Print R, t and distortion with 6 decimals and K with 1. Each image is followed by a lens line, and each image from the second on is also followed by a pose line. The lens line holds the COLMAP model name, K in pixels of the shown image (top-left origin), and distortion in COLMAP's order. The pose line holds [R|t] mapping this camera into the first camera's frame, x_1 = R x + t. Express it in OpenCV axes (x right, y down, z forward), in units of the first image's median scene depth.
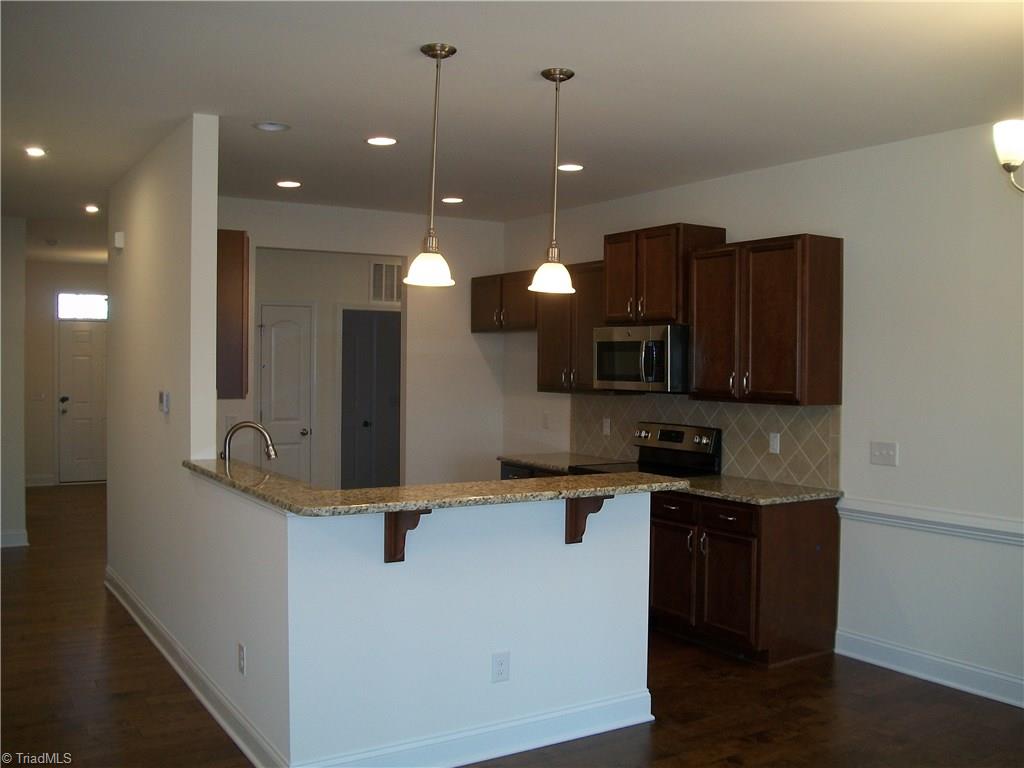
lens RADIAL K [[963.8, 0, 512.0], [0, 963.8, 384.0], [0, 0, 1]] dist [-0.199425, 0.005034]
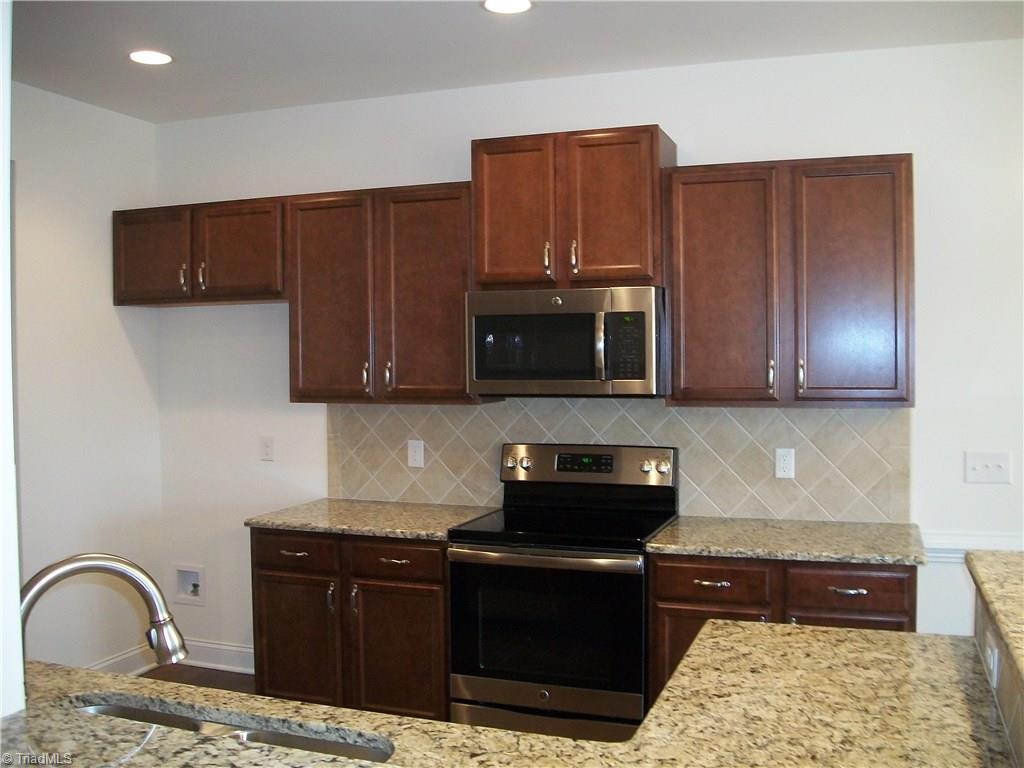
lens RADIAL K [[1027.3, 0, 510.7], [0, 1027.3, 343.1], [0, 0, 1]] dist [-0.109091, 0.005780]
pose [[0.787682, -0.009661, 0.616007, -0.287176], [0.029630, 0.999314, -0.022215, -0.011580], [-0.615369, 0.035750, 0.787428, 0.478976]]
